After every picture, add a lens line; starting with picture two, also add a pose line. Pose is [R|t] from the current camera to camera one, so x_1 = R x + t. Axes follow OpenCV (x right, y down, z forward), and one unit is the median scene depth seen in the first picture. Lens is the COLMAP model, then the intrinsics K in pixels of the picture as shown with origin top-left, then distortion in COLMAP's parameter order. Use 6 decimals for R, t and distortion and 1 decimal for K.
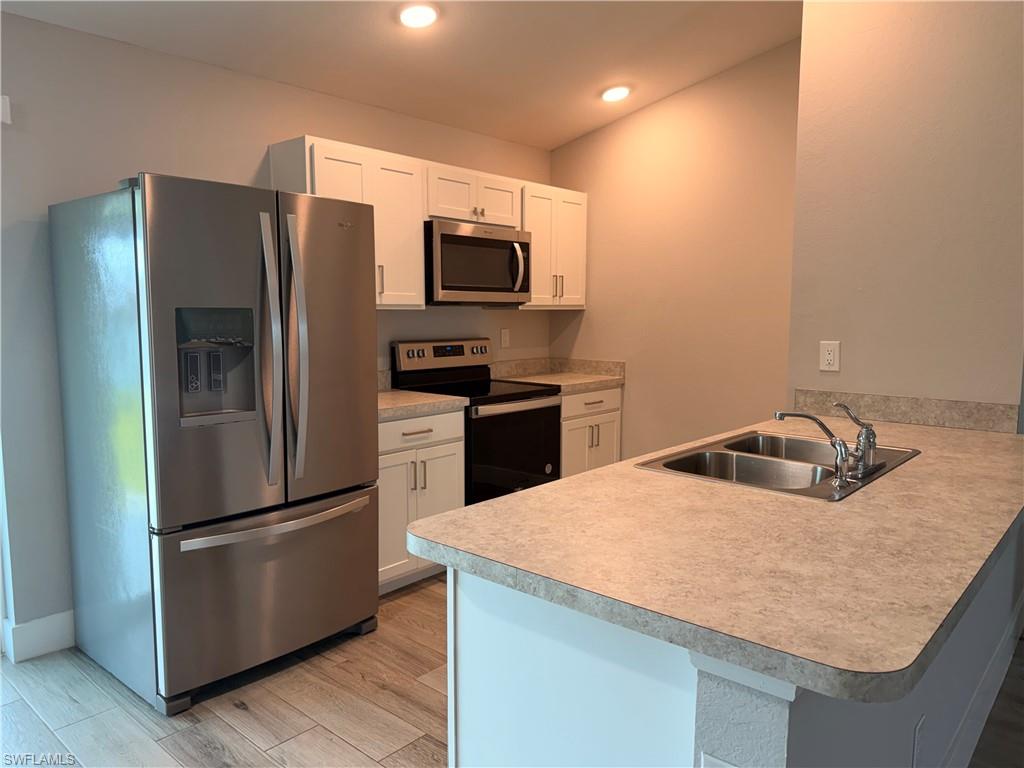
lens RADIAL K [[723.2, 0, 513.1], [0, 723.2, 389.8], [0, 0, 1]] dist [0.048379, -0.063053]
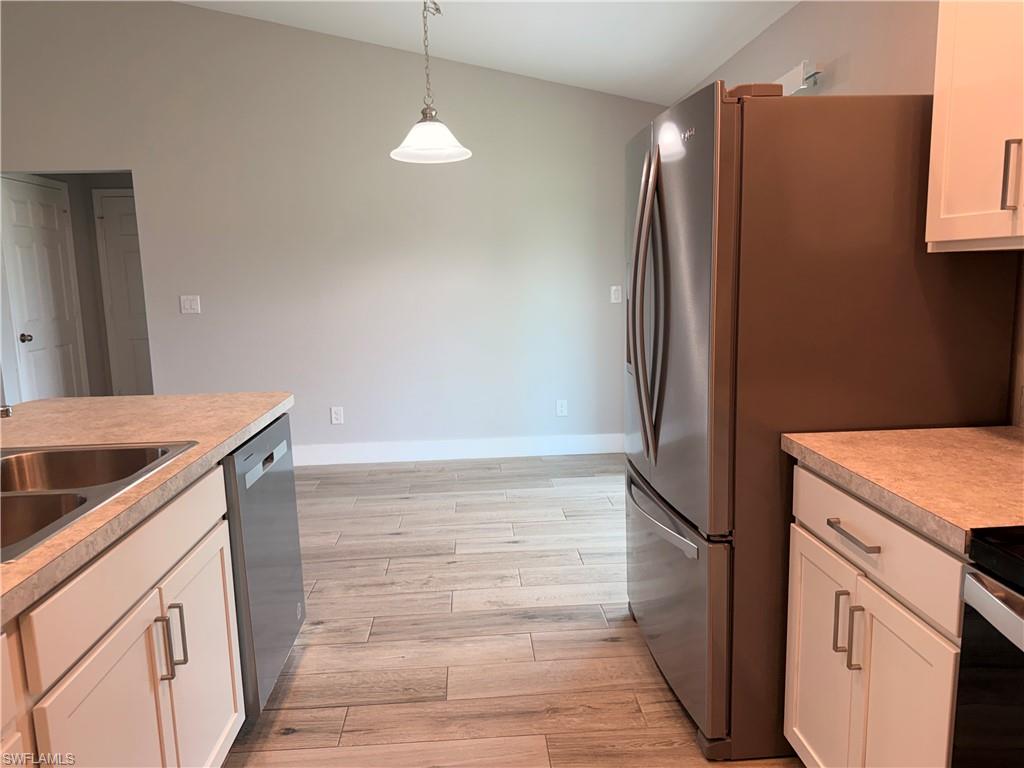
lens RADIAL K [[723.2, 0, 511.4], [0, 723.2, 381.5], [0, 0, 1]] dist [0.048379, -0.063053]
pose [[-0.708024, 0.119231, -0.696051, 0.307580], [-0.059198, 0.972154, 0.226742, -0.118164], [0.703703, 0.201743, -0.681250, 1.119217]]
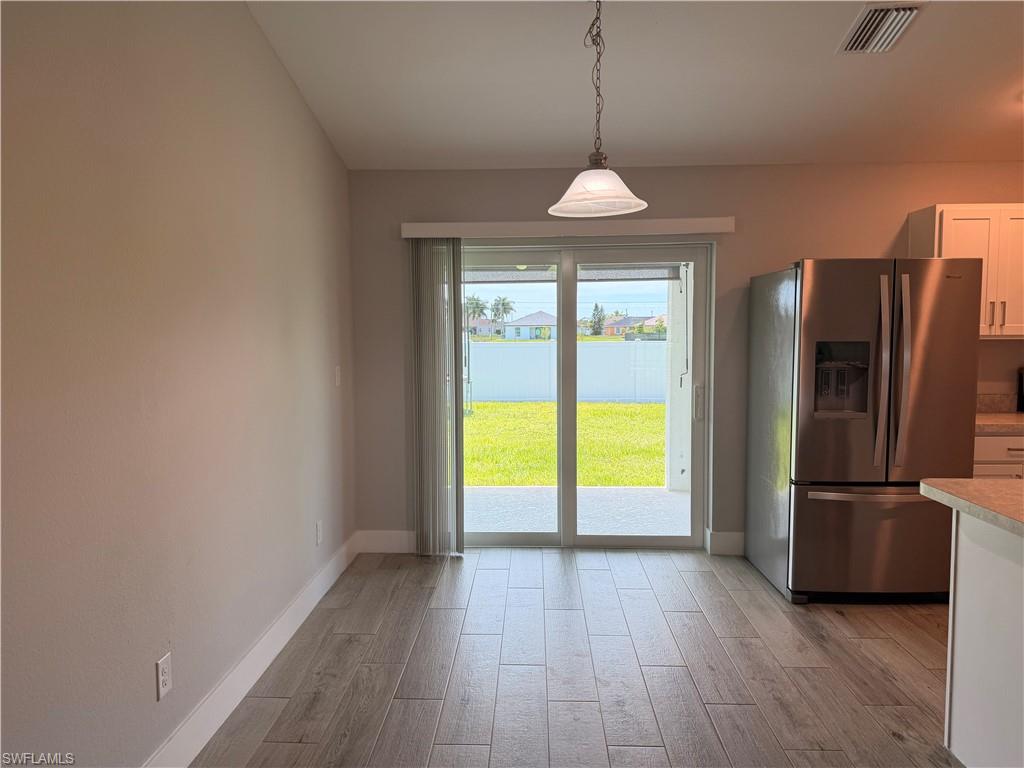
lens RADIAL K [[723.2, 0, 515.0], [0, 723.2, 385.4], [0, 0, 1]] dist [0.048379, -0.063053]
pose [[0.637630, 0.052844, -0.768528, 0.225573], [-0.080085, 0.996786, 0.002094, 0.020461], [0.766168, 0.060212, 0.639813, -0.335648]]
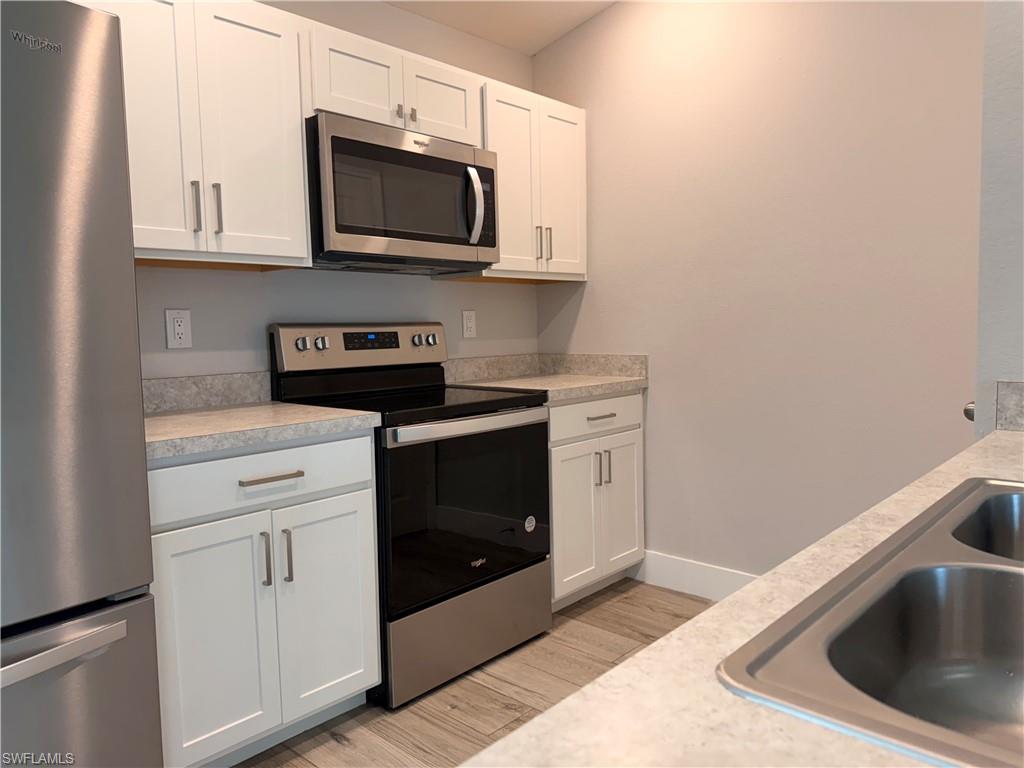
lens RADIAL K [[723.2, 0, 516.8], [0, 723.2, 386.0], [0, 0, 1]] dist [0.048379, -0.063053]
pose [[0.999565, -0.022113, -0.019489, 0.063048], [0.021566, 0.999380, -0.027848, 0.008582], [0.020093, 0.027416, 0.999422, 0.447520]]
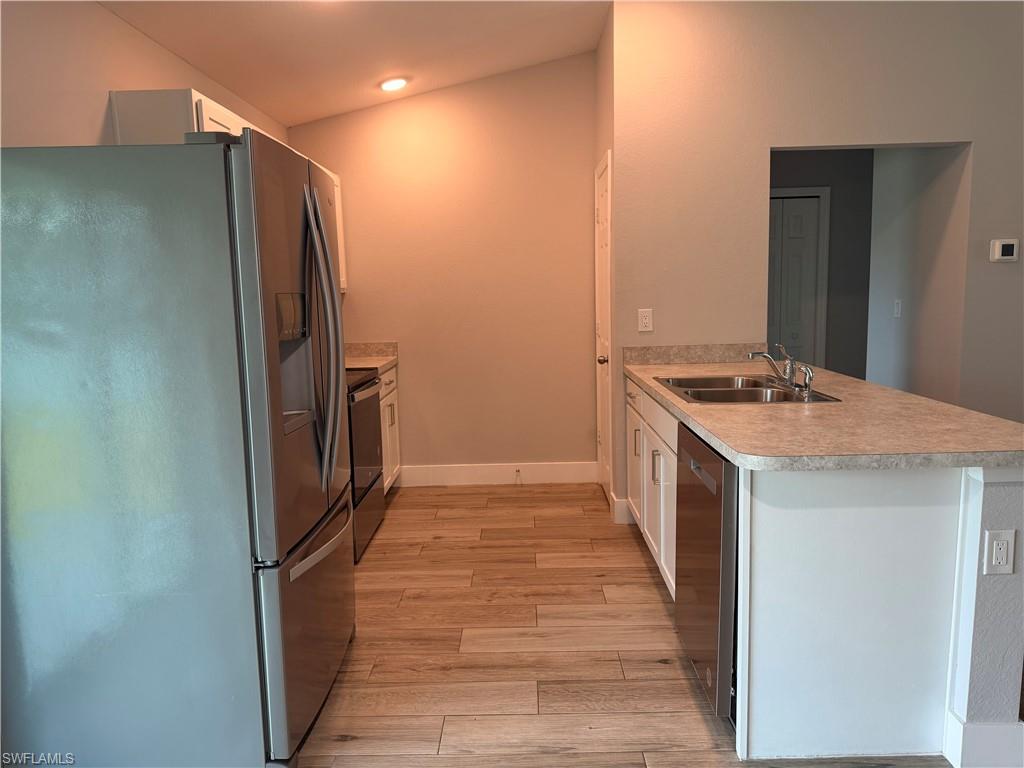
lens RADIAL K [[723.2, 0, 514.3], [0, 723.2, 384.5], [0, 0, 1]] dist [0.048379, -0.063053]
pose [[0.756642, -0.107388, 0.644951, -0.541402], [0.099607, 0.993838, 0.048623, -0.015036], [-0.646198, 0.027452, 0.762676, 0.125263]]
